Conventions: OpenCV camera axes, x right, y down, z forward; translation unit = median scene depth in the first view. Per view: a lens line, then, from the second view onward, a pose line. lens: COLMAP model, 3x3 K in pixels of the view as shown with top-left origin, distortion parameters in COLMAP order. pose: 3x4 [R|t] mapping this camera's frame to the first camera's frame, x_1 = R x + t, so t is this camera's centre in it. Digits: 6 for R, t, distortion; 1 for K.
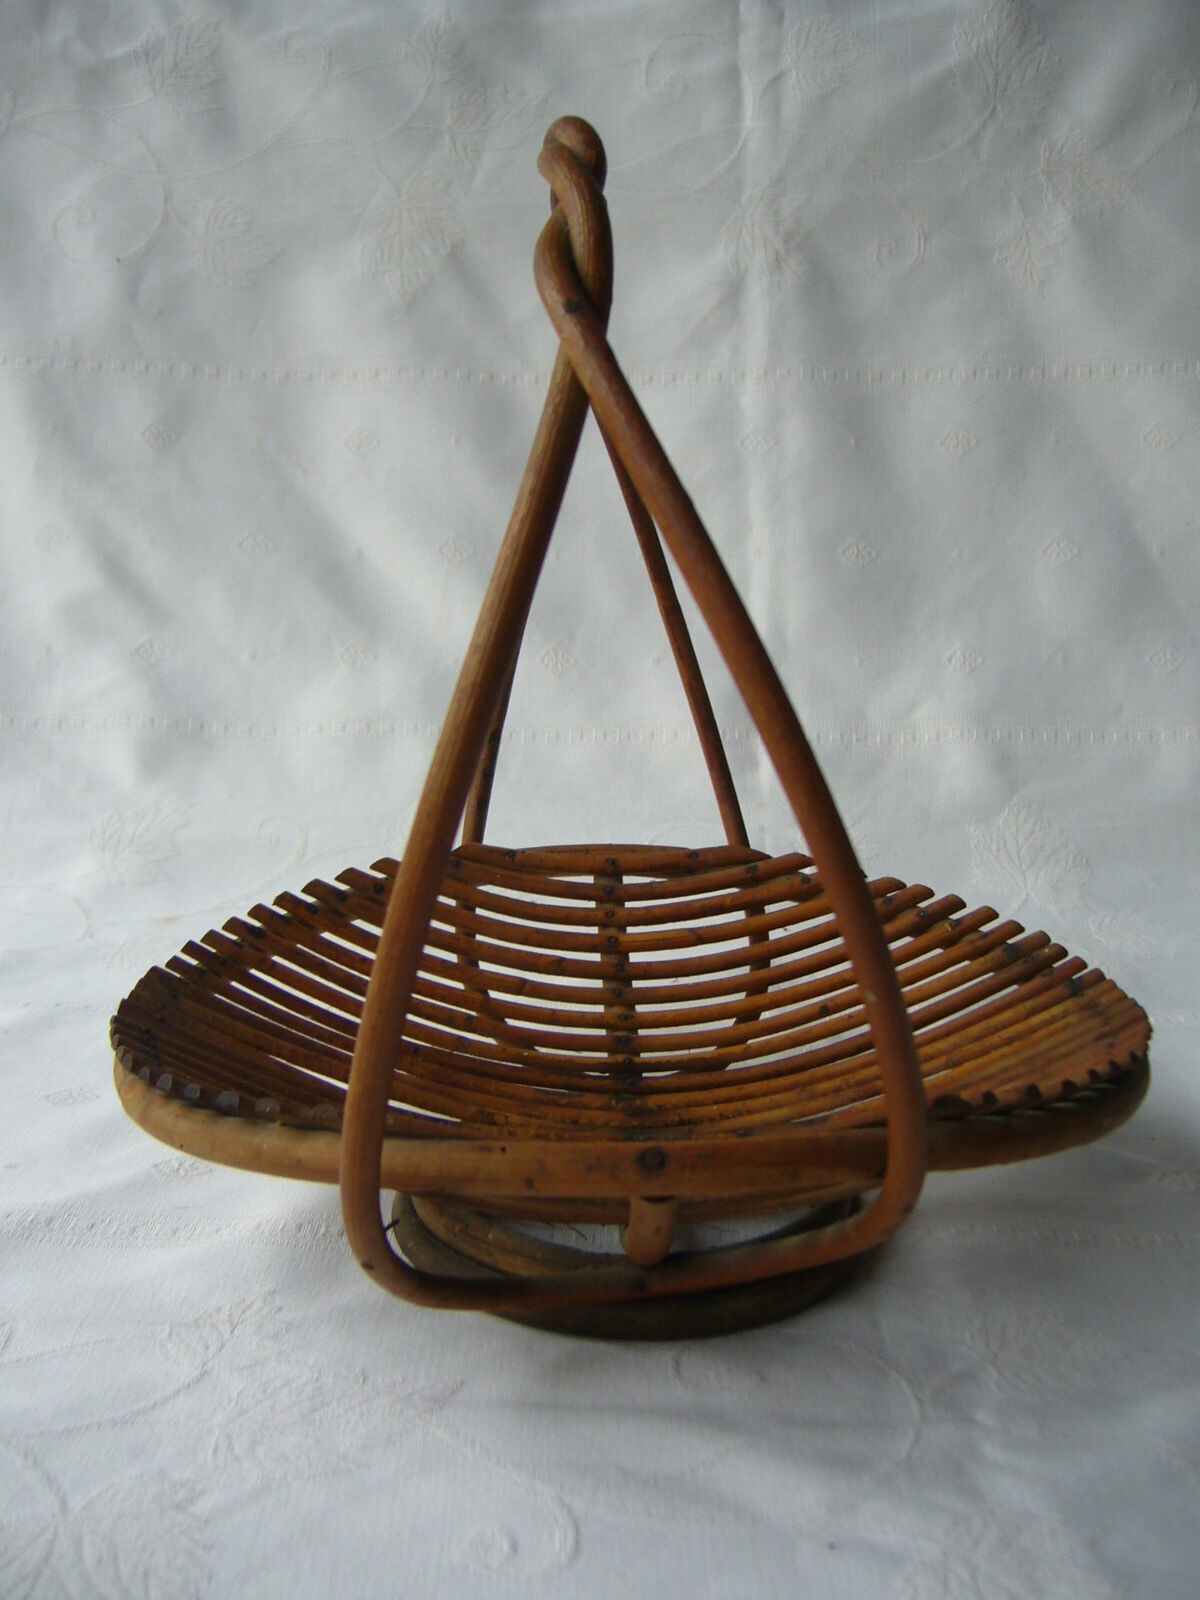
lens RADIAL K [[1708.8, 0, 627.9], [0, 1708.8, 802.6], [0, 0, 1]] dist [-0.087308, 0.065104]
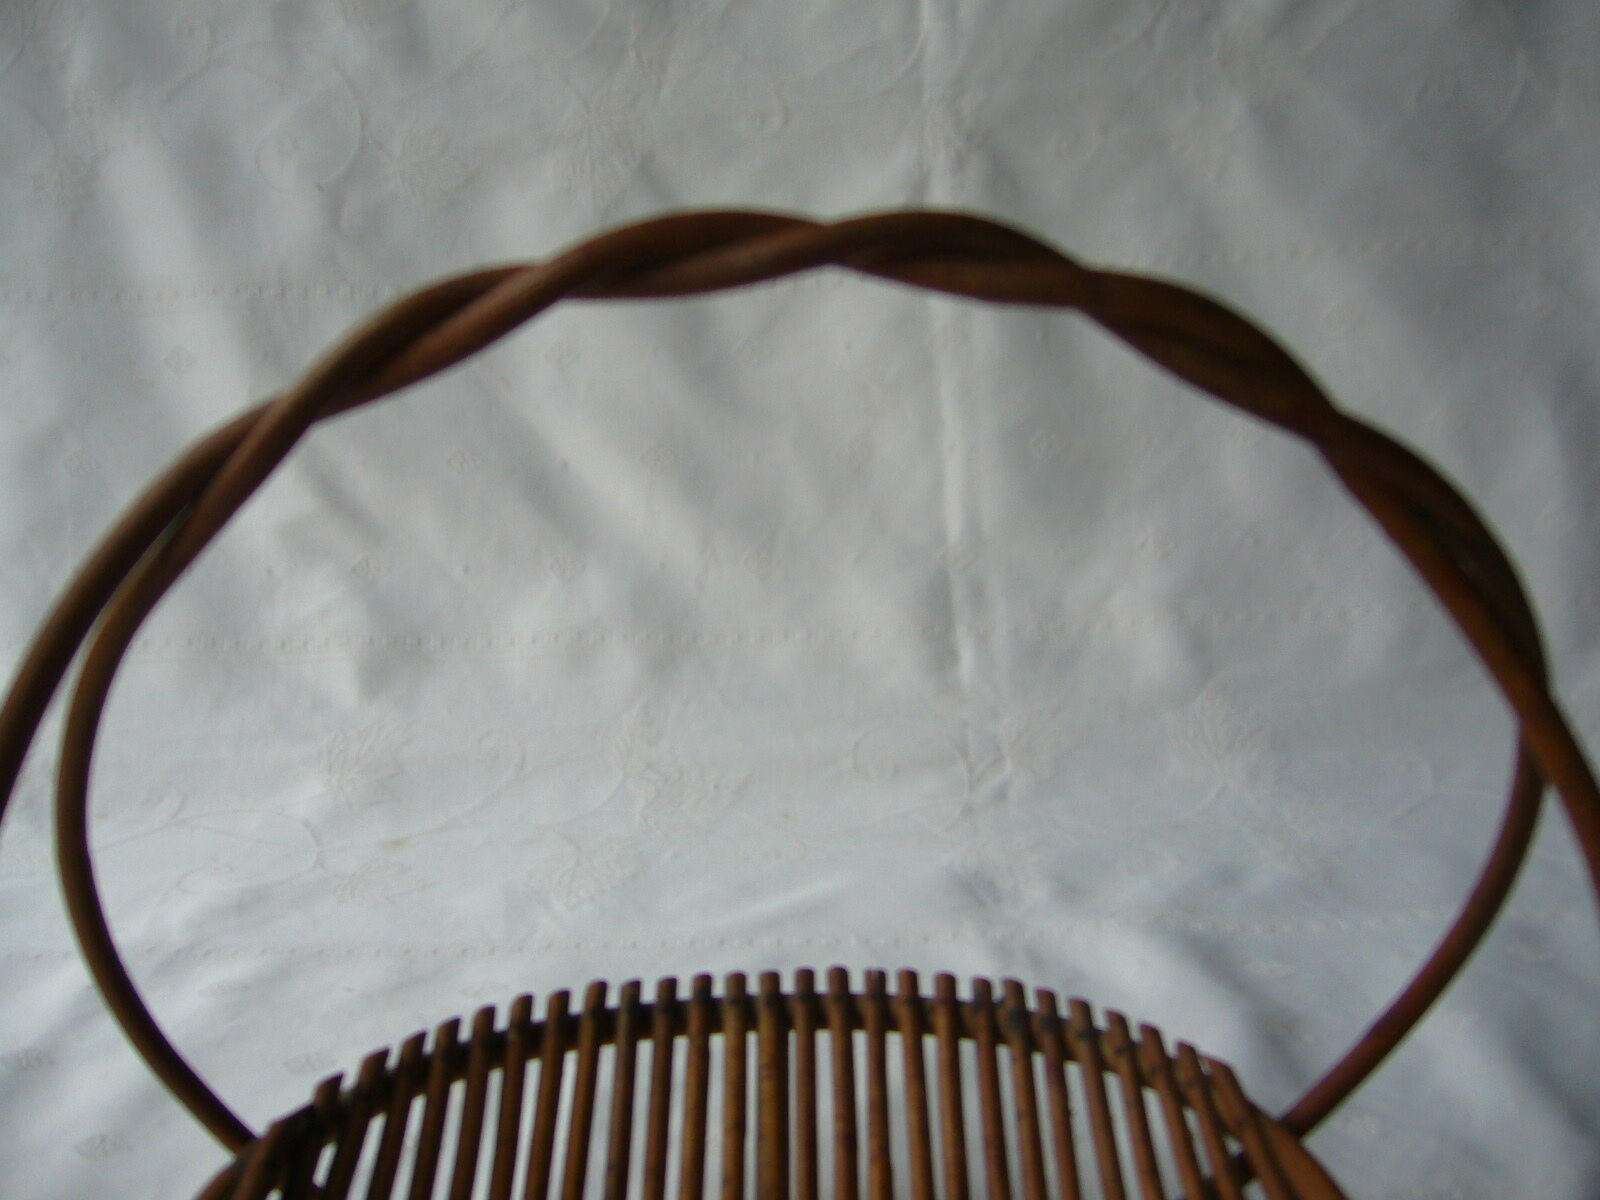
lens RADIAL K [[1708.8, 0, 807.8], [0, 1708.8, 564.3], [0, 0, 1]] dist [-0.087308, 0.065104]
pose [[0.998878, -0.039220, -0.026534, 0.014628], [0.039359, 0.999214, 0.004749, -0.085621], [0.026327, -0.005788, 0.999637, -0.028999]]
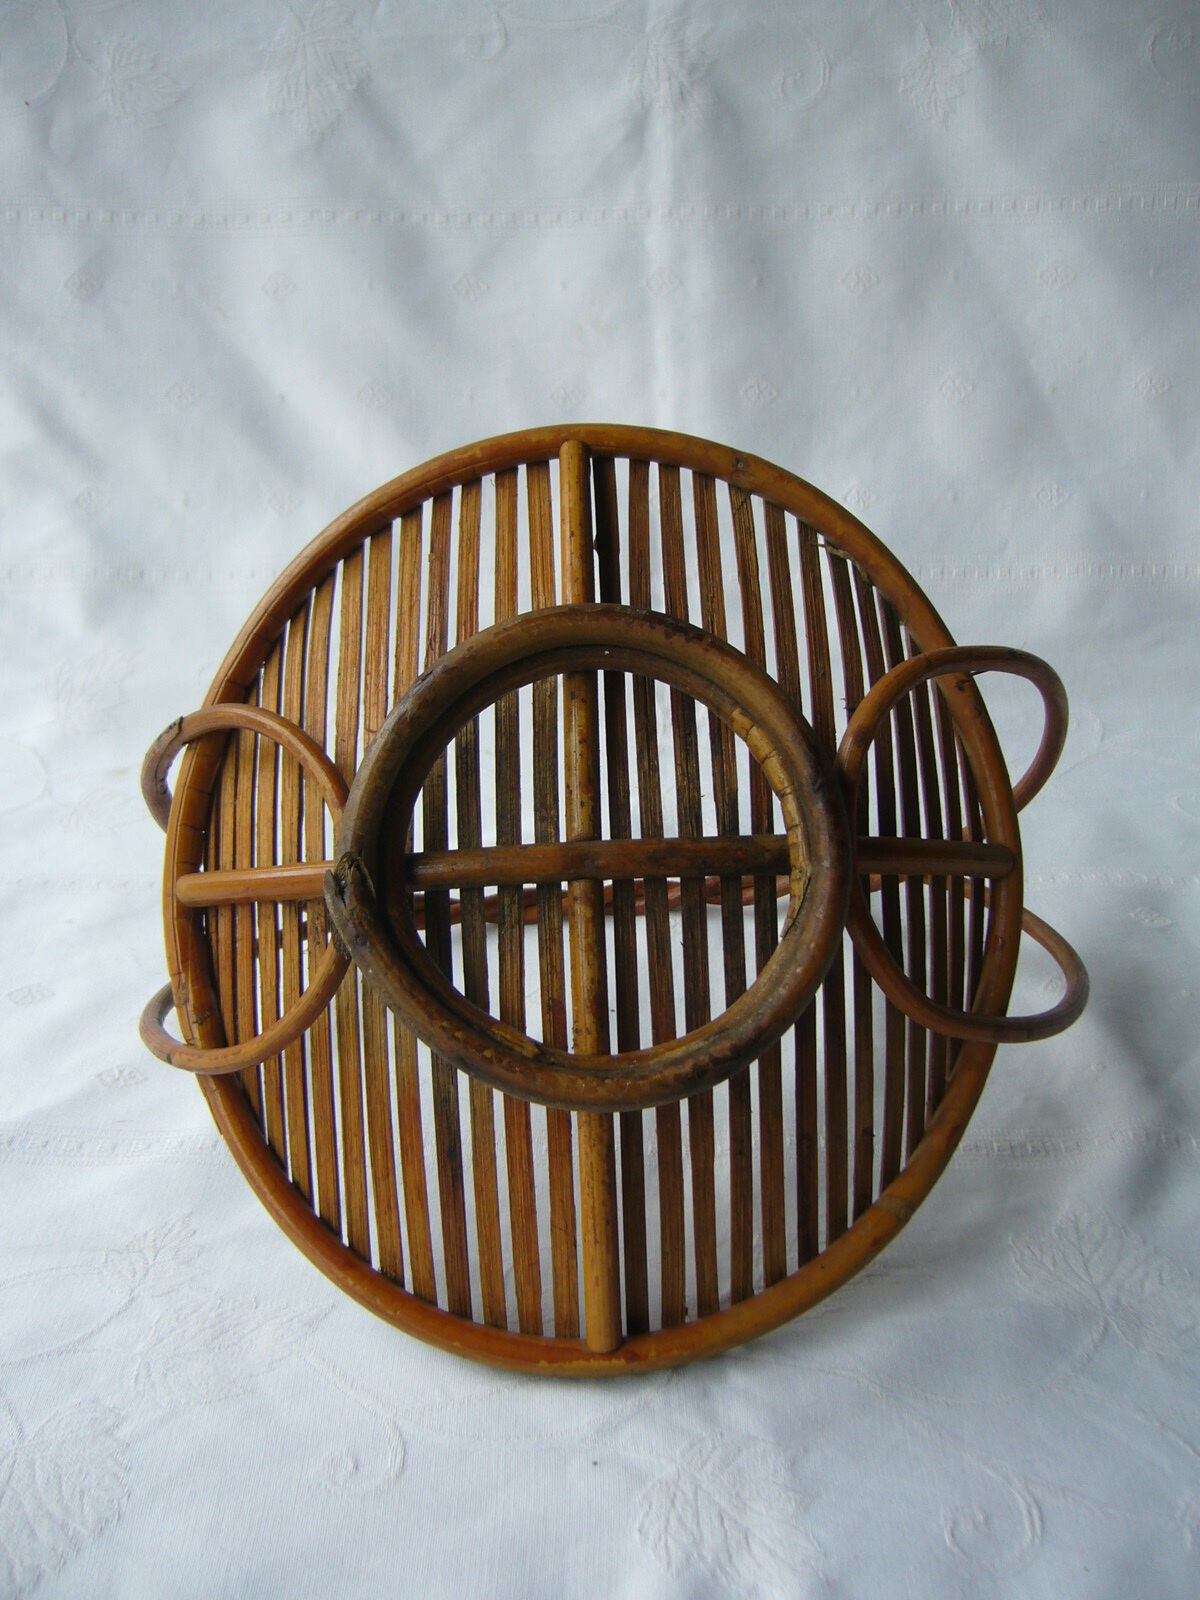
lens RADIAL K [[1708.8, 0, 627.9], [0, 1708.8, 802.6], [0, 0, 1]] dist [-0.087308, 0.065104]
pose [[0.999905, -0.008484, -0.010864, 0.064329], [0.010777, 0.972561, 0.232399, -0.145849], [0.008594, -0.232494, 0.972560, -0.068153]]
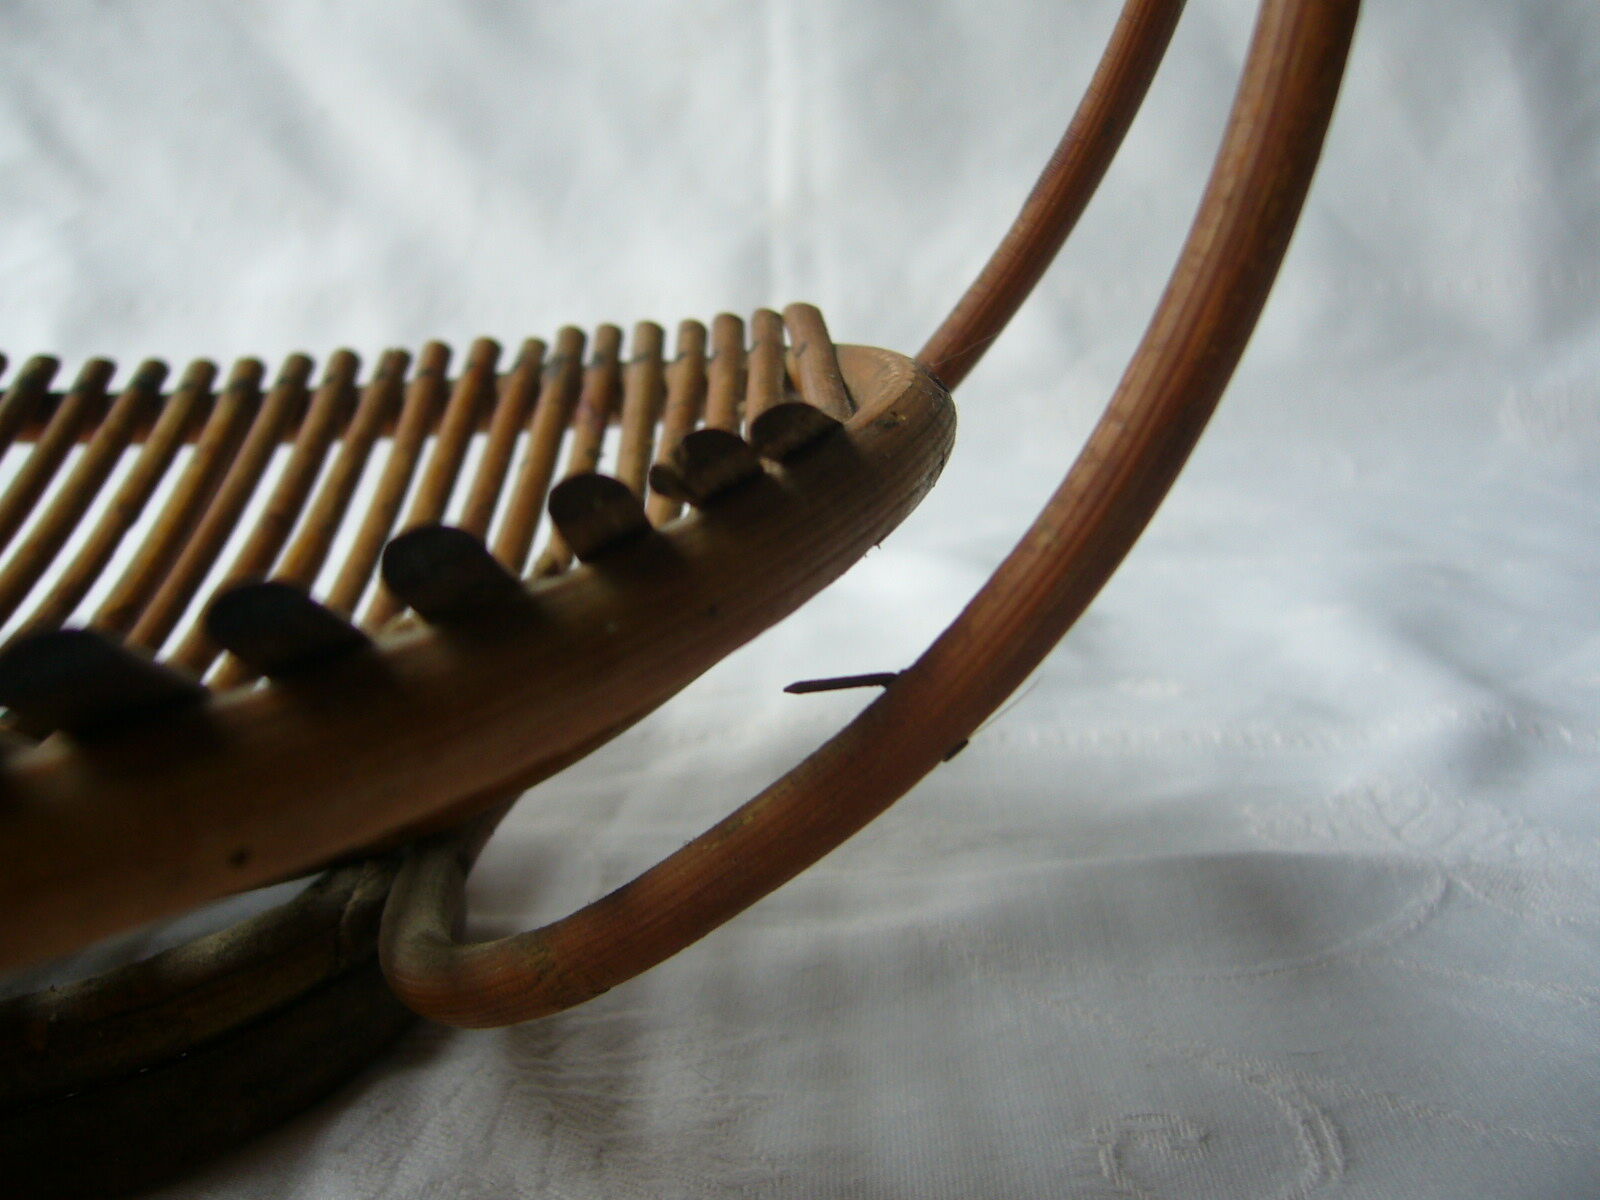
lens RADIAL K [[1708.8, 0, 807.8], [0, 1708.8, 564.3], [0, 0, 1]] dist [-0.087308, 0.065104]
pose [[0.998815, -0.014787, -0.046367, 0.125809], [0.013538, 0.999540, -0.027135, 0.111586], [0.046747, 0.026475, 0.998556, 0.160638]]
